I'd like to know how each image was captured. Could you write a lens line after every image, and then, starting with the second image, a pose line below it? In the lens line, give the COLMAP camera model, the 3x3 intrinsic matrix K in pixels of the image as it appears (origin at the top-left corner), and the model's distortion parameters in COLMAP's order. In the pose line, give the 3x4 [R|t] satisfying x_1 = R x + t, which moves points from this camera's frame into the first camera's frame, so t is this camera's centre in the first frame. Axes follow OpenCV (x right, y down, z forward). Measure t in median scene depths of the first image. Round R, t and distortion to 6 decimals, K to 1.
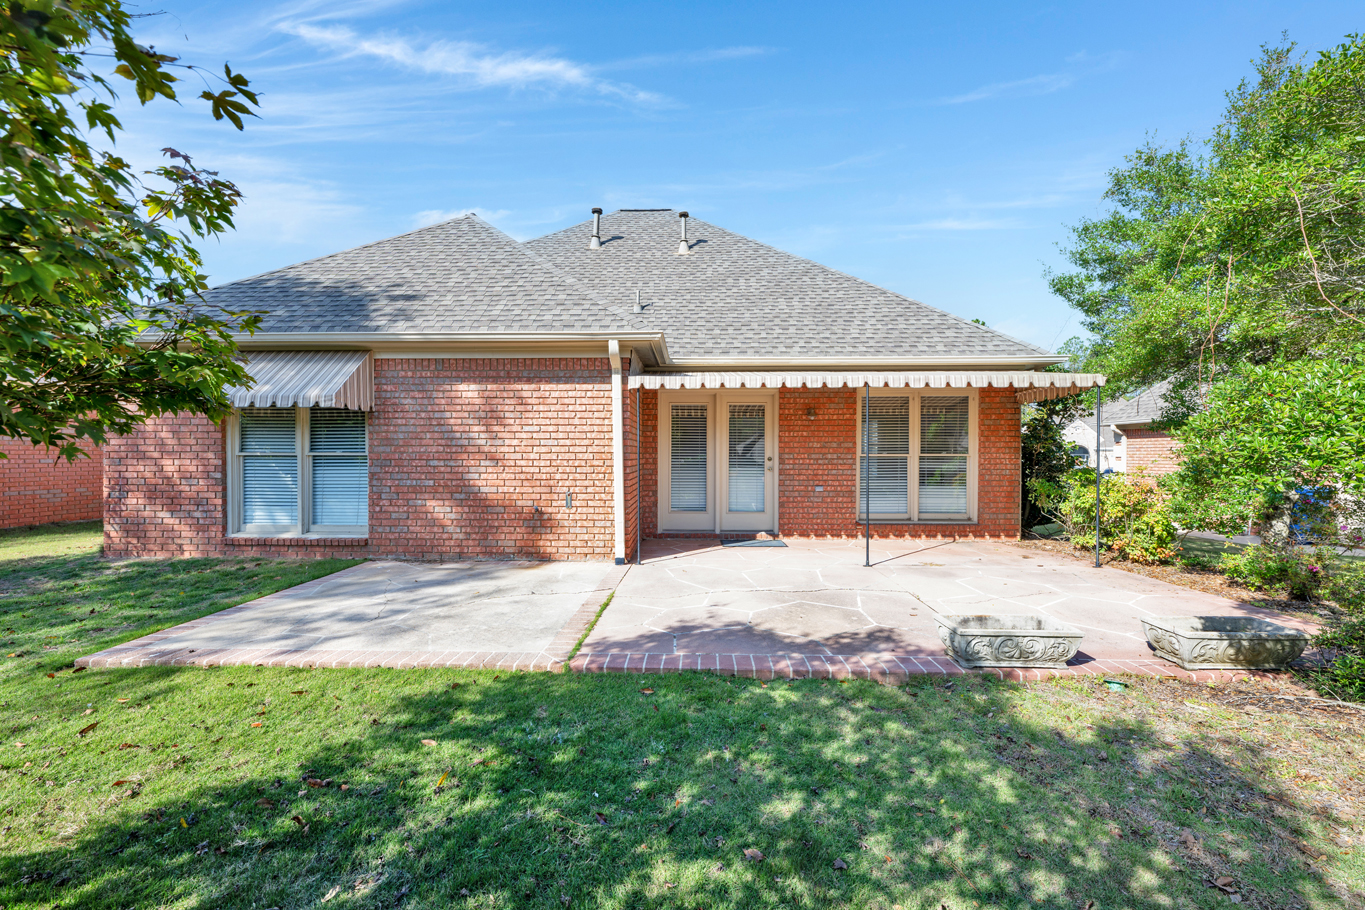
lens RADIAL K [[544.2, 0, 686.5], [0, 544.2, 457.3], [0, 0, 1]] dist [-0.001912, -0.000220]
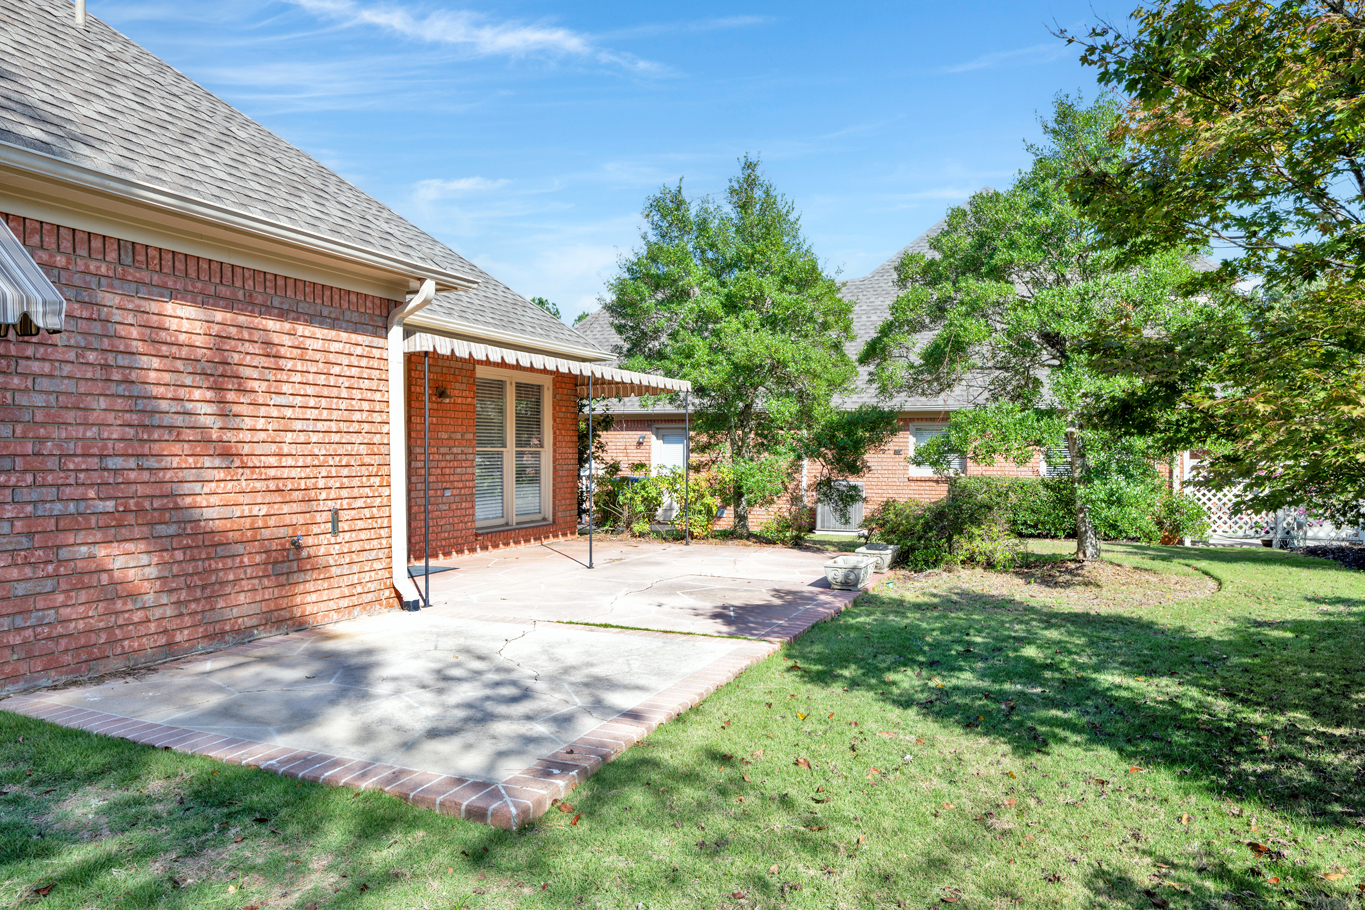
lens RADIAL K [[922.4, 0, 682.5], [0, 922.4, 455.0], [0, 0, 1]] dist [-0.001999, -0.000702]
pose [[0.360188, -0.002179, 0.932877, -1.027605], [0.000426, 0.999998, 0.002171, 0.002307], [-0.932880, -0.000385, 0.360188, 0.266429]]
